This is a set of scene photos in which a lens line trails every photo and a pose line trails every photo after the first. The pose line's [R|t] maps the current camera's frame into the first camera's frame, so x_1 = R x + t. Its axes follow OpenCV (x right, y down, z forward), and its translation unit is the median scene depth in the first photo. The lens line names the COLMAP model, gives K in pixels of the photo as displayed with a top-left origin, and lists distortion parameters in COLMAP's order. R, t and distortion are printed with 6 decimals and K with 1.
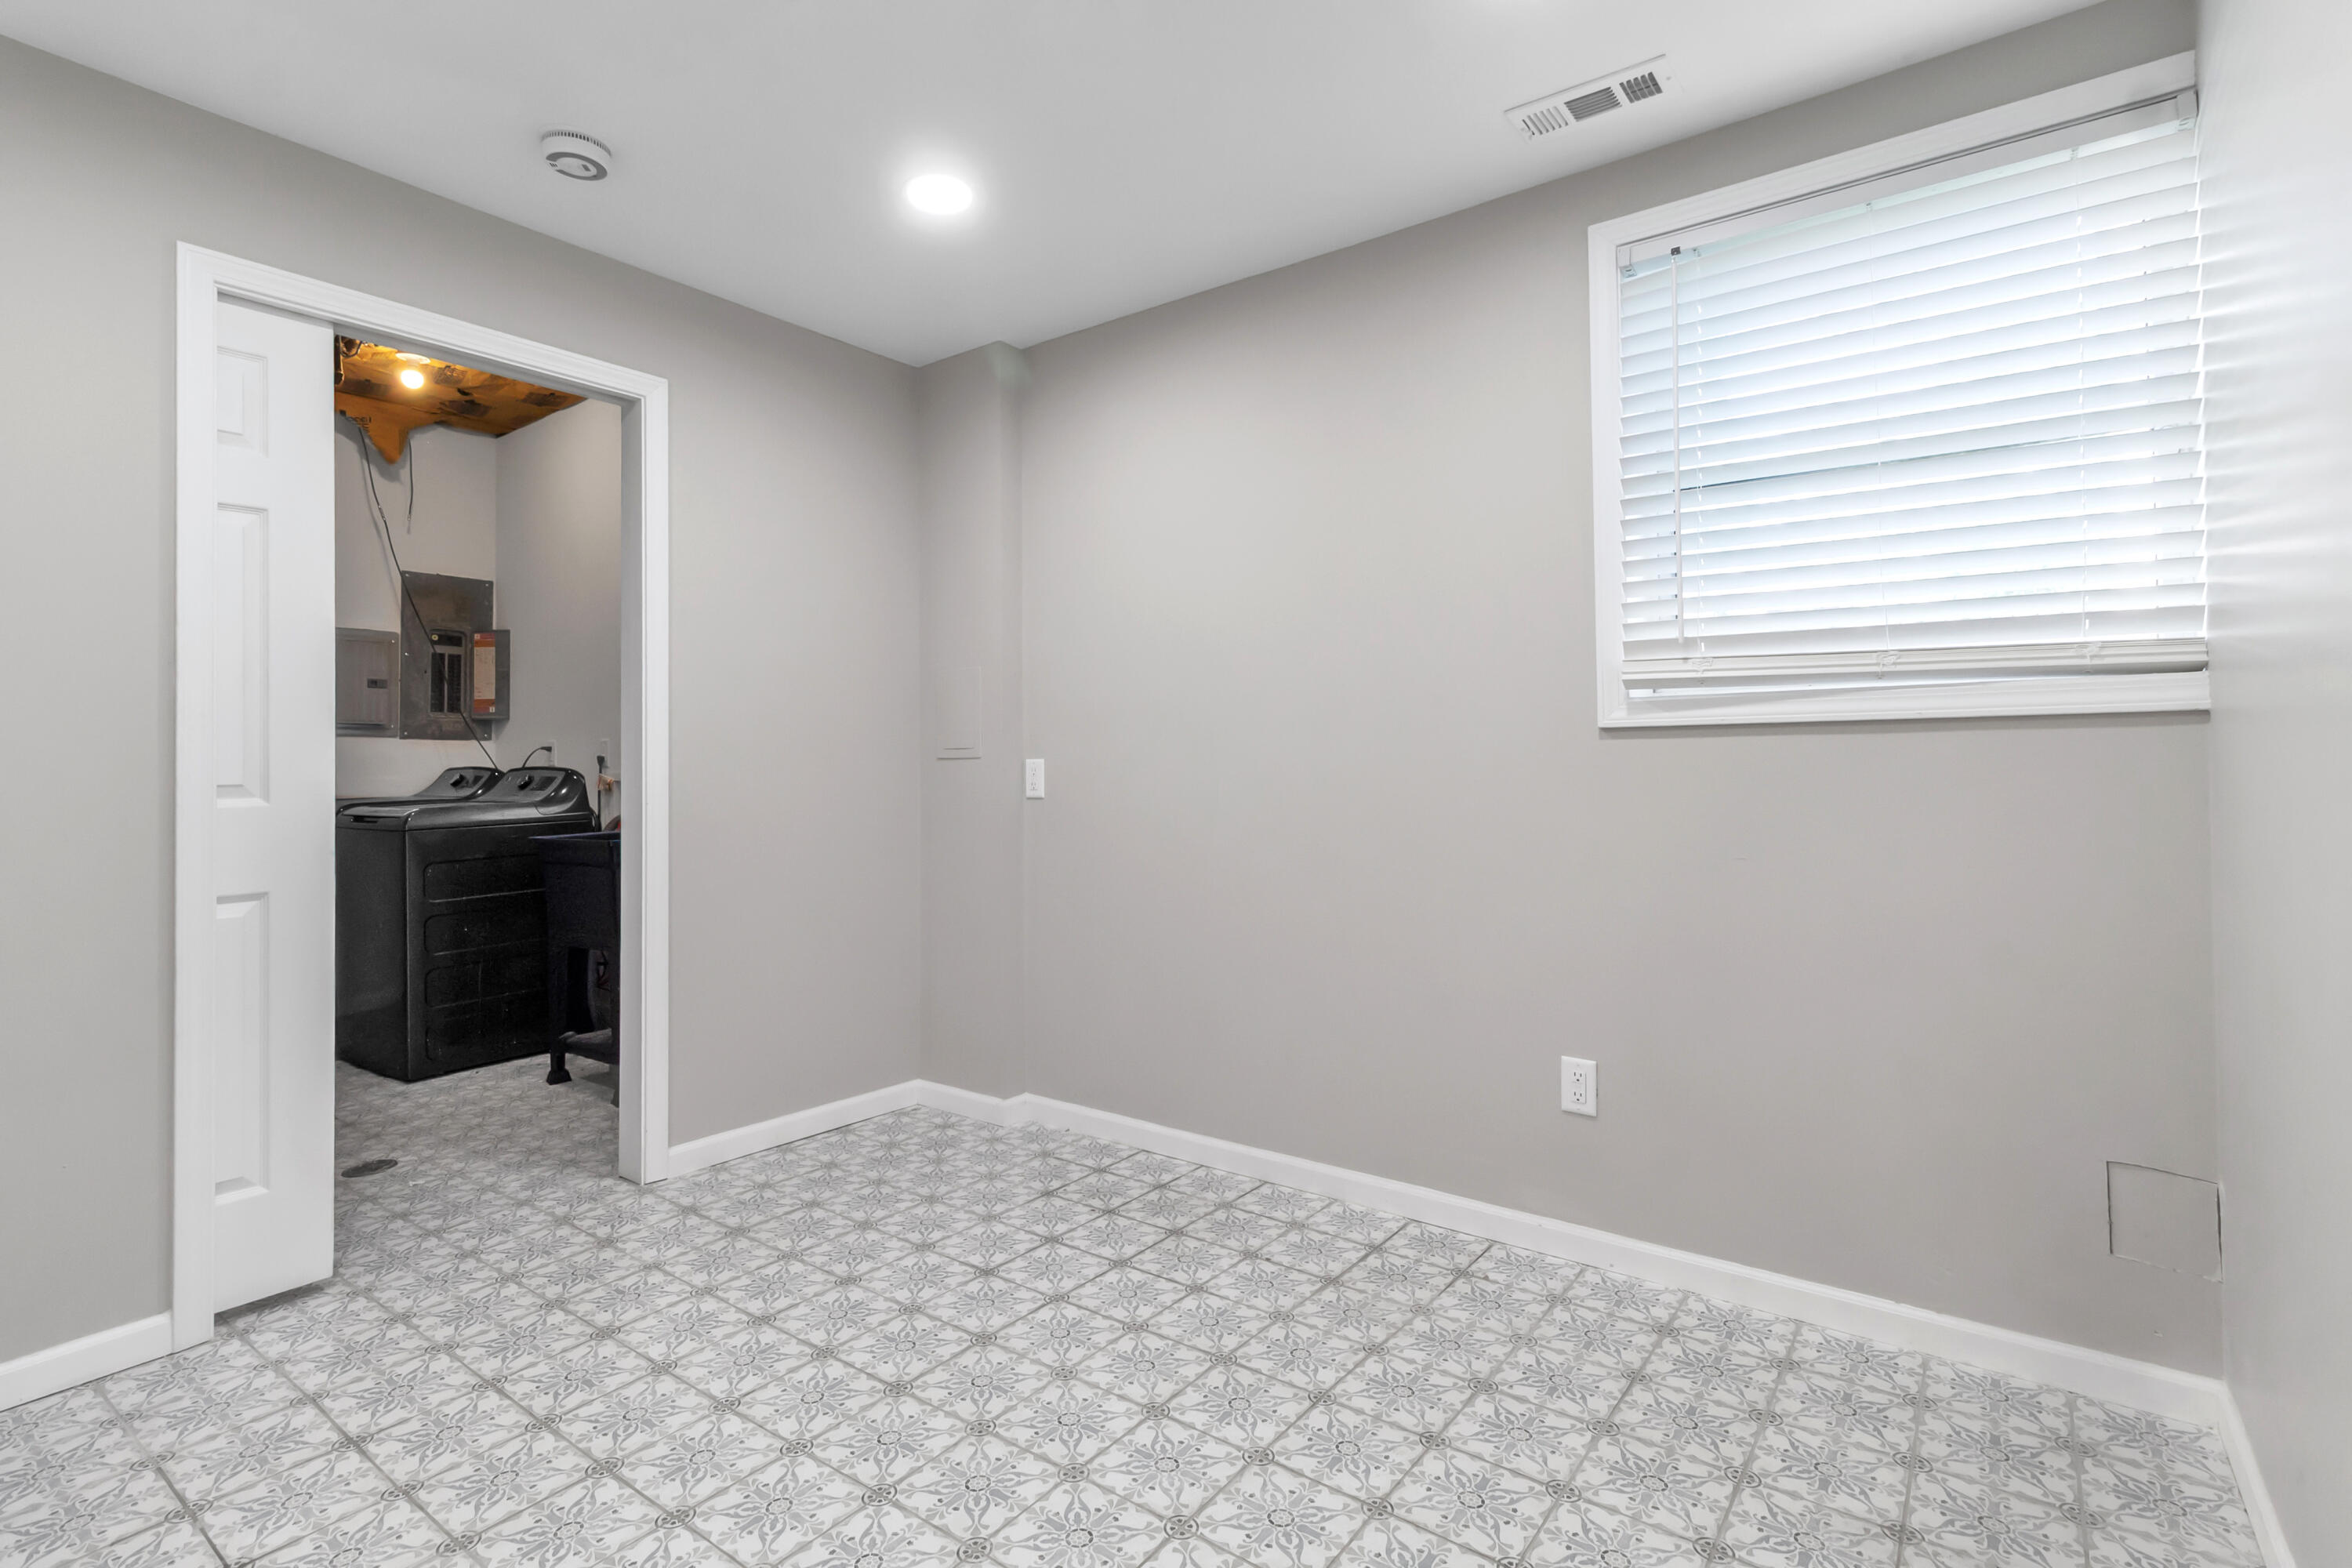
lens RADIAL K [[1110.9, 0, 1173.3], [0, 1110.9, 748.7], [0, 0, 1]] dist [0.001599, 0.000325]
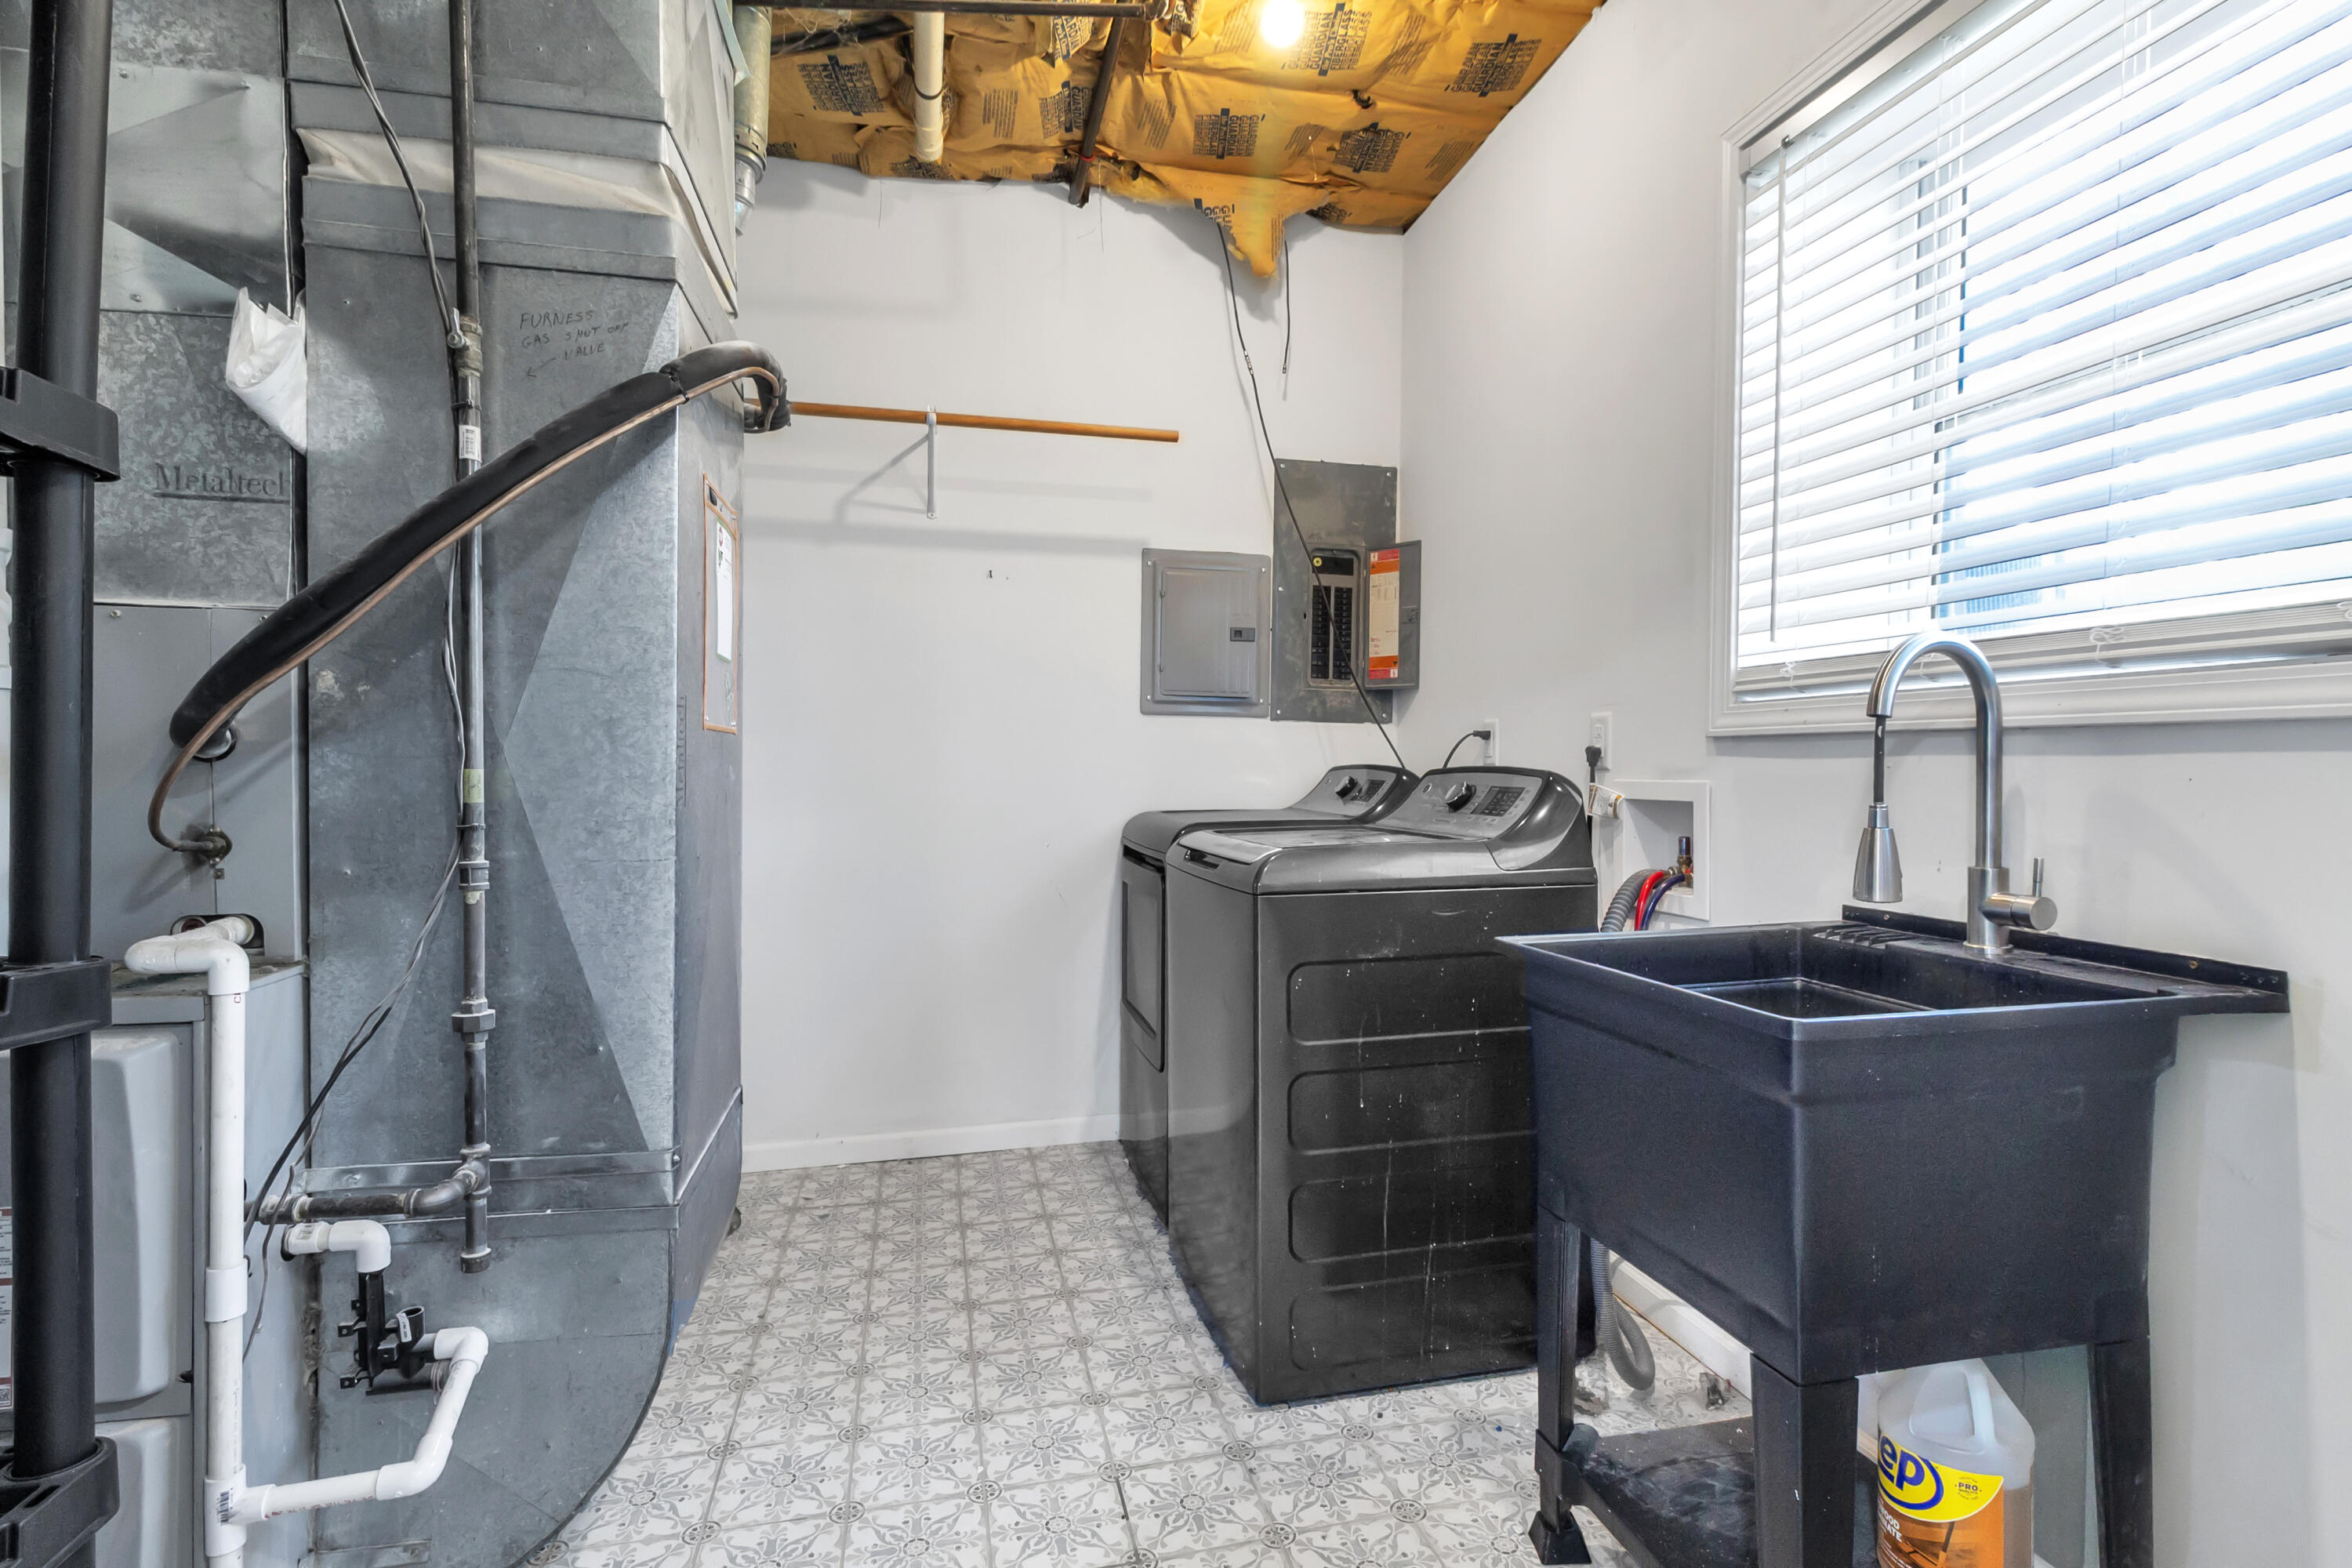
lens RADIAL K [[1110.9, 0, 1173.3], [0, 1110.9, 748.7], [0, 0, 1]] dist [0.001599, 0.000325]
pose [[0.751208, 0.005292, -0.660045, -0.332023], [-0.007519, 0.999972, -0.000540, 0.009004], [0.660023, 0.005368, 0.751226, 0.508538]]
